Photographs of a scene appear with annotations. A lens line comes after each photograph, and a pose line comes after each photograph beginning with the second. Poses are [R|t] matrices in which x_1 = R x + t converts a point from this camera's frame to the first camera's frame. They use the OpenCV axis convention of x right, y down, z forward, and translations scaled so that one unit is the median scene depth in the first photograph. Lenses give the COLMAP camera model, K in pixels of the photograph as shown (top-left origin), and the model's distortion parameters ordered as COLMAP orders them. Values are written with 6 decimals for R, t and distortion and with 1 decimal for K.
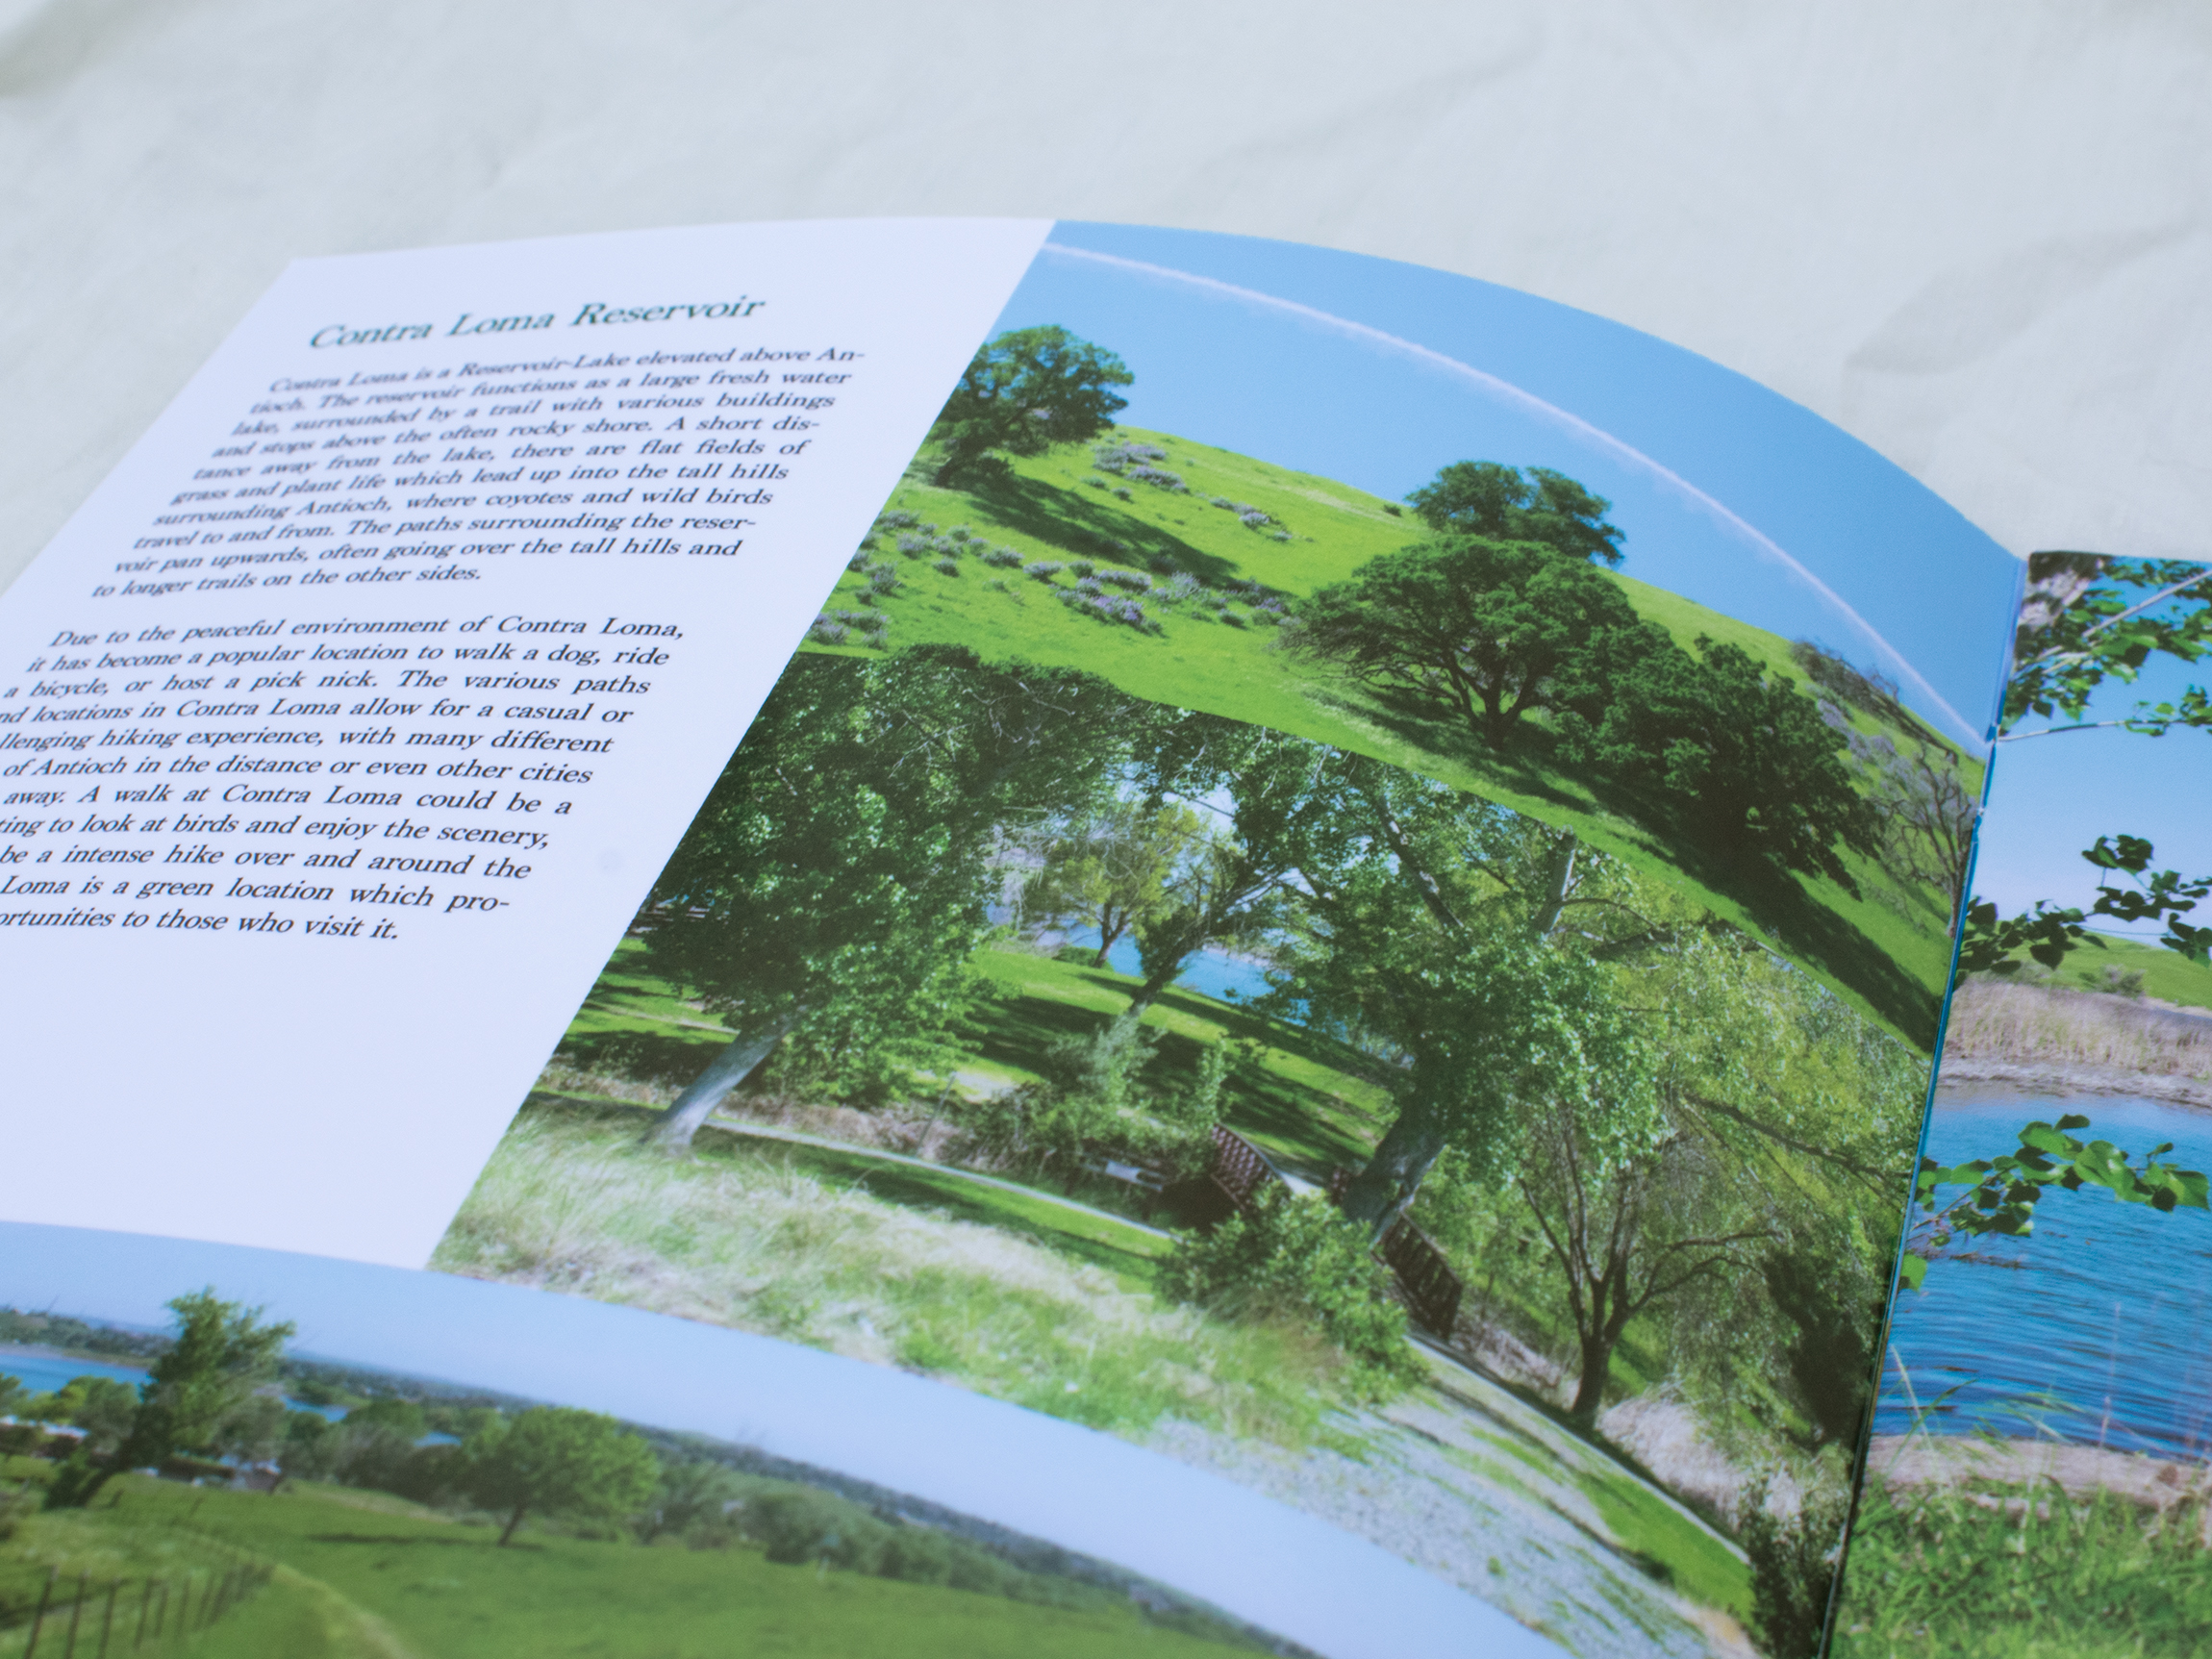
lens RADIAL K [[3228.2, 0, 1106.0], [0, 3228.2, 829.5], [0, 0, 1]] dist [-0.046067, -0.037621]
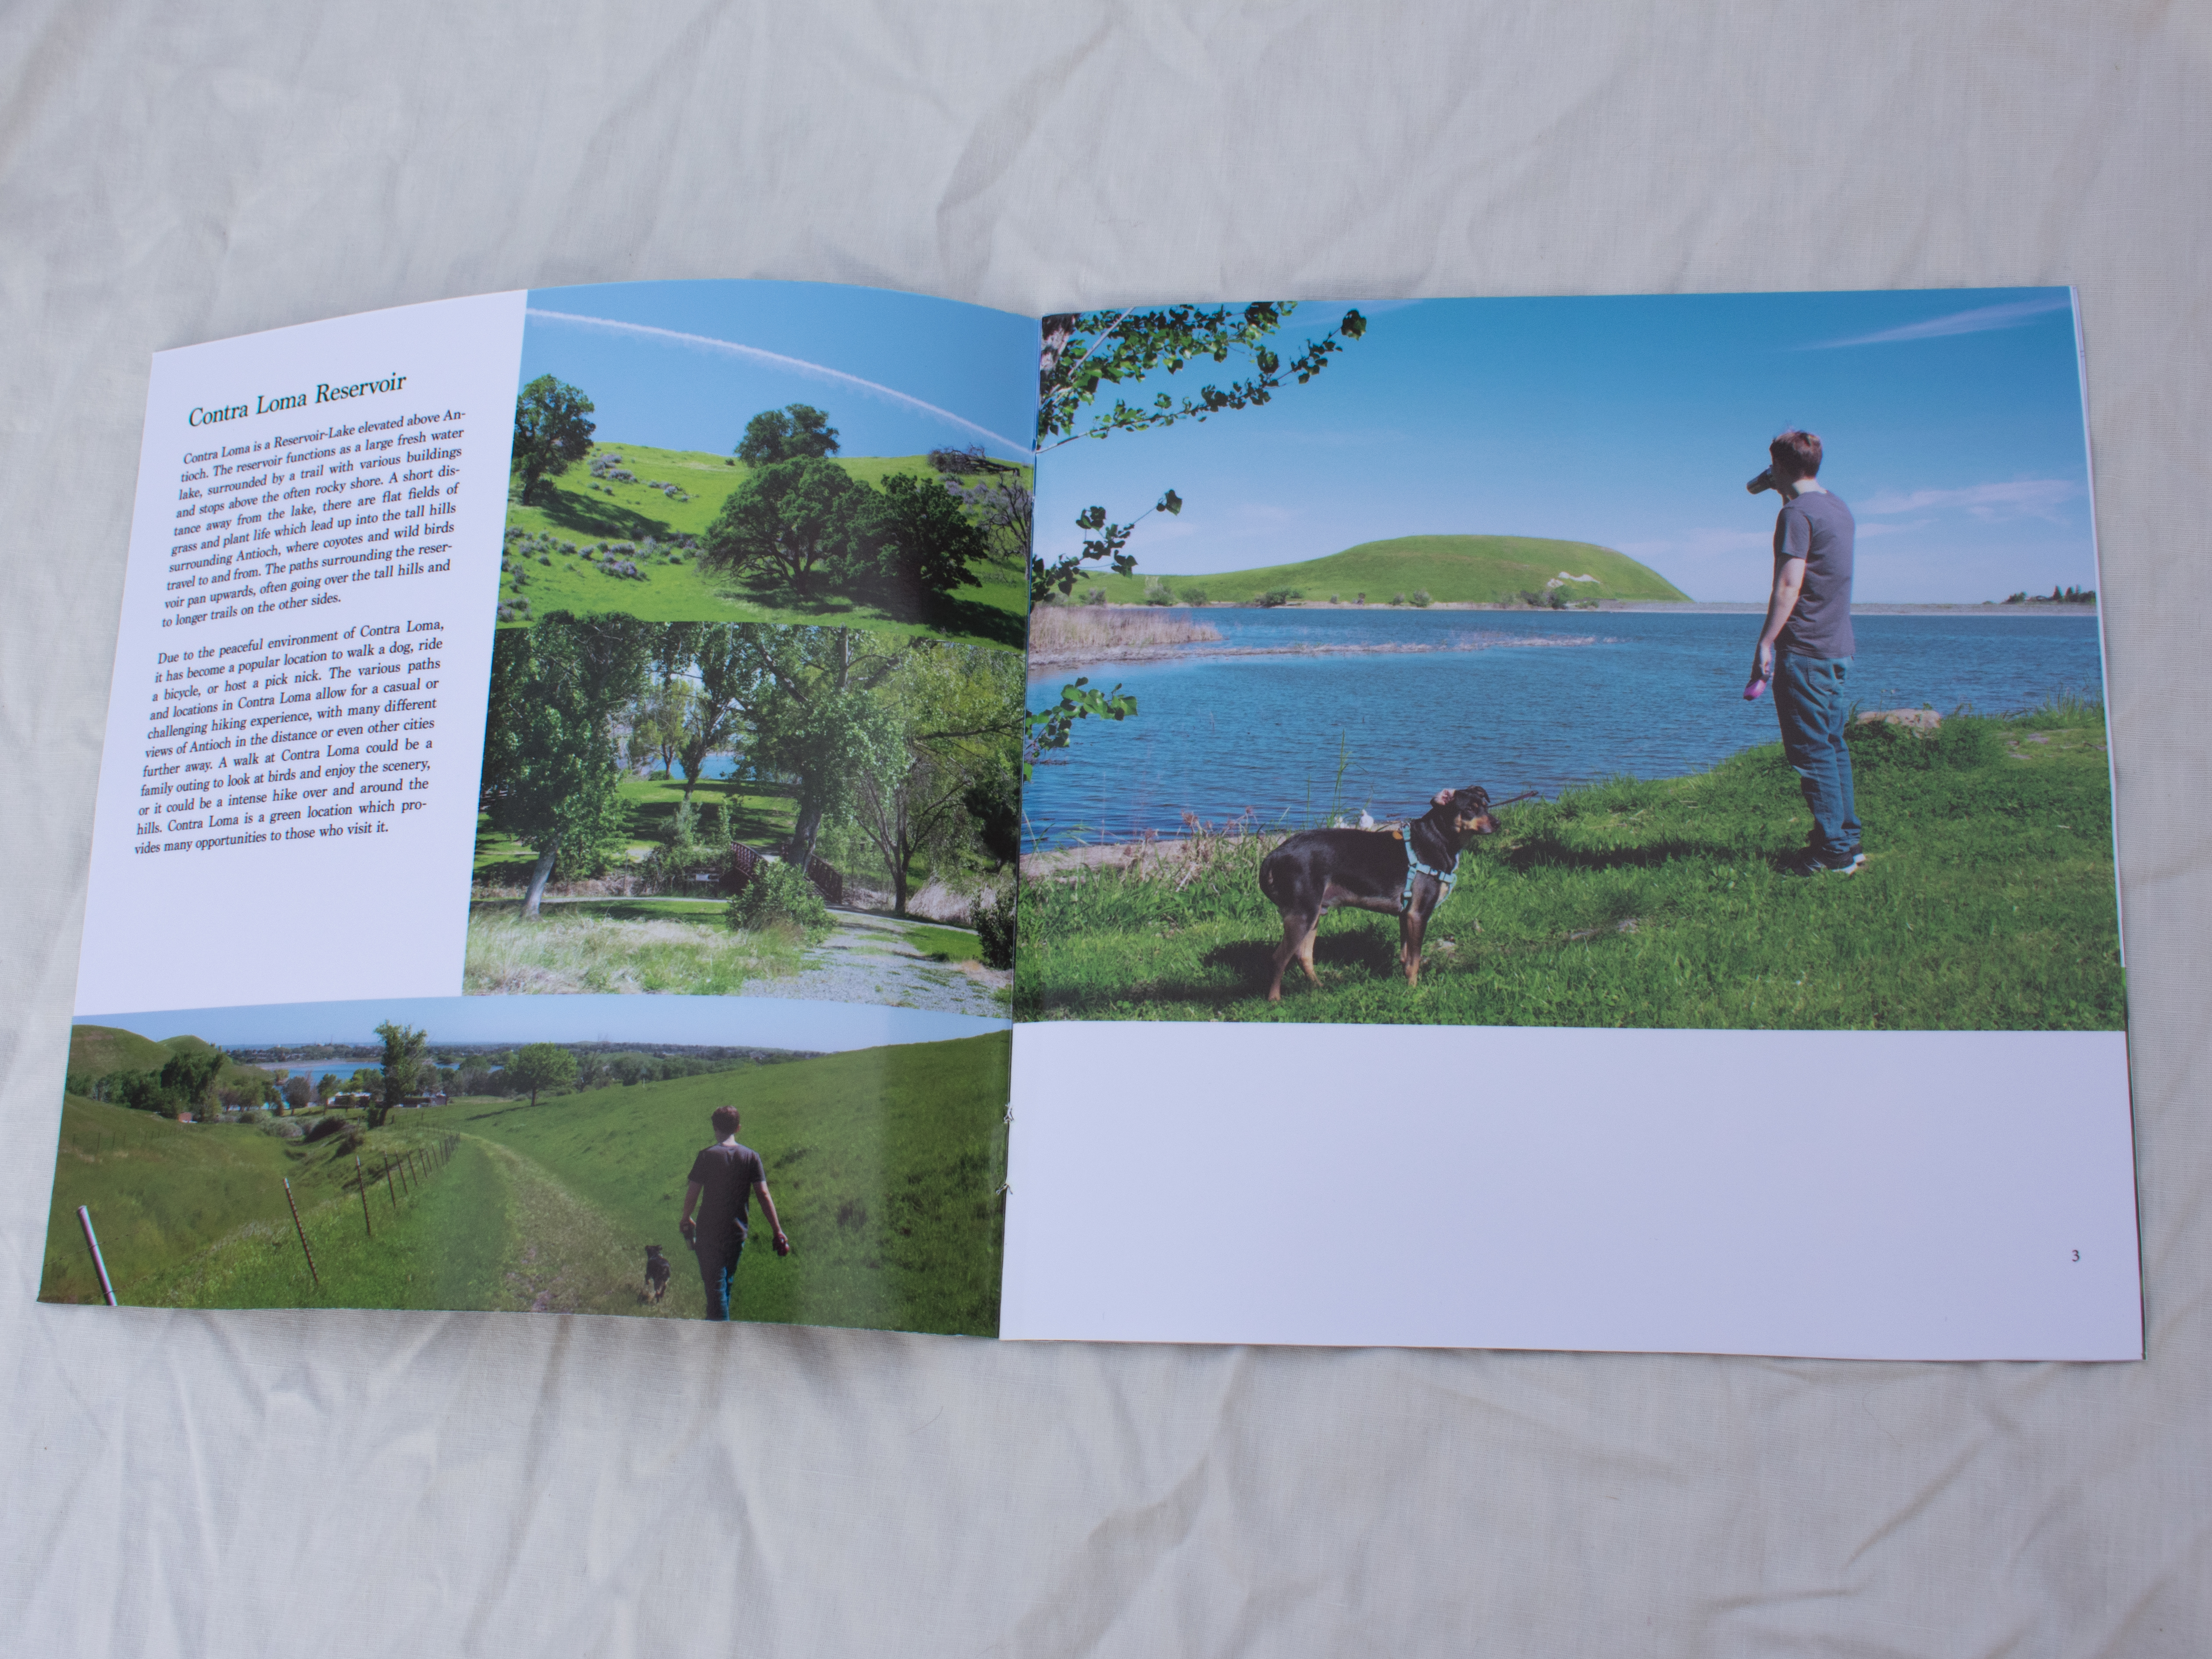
lens RADIAL K [[2591.7, 0, 1106.0], [0, 2591.7, 829.5], [0, 0, 1]] dist [-0.071696, -0.037669]
pose [[0.954981, -0.295252, -0.028928, 0.343338], [0.268195, 0.817534, 0.509617, -0.795988], [-0.126816, -0.494433, 0.859915, -0.709868]]
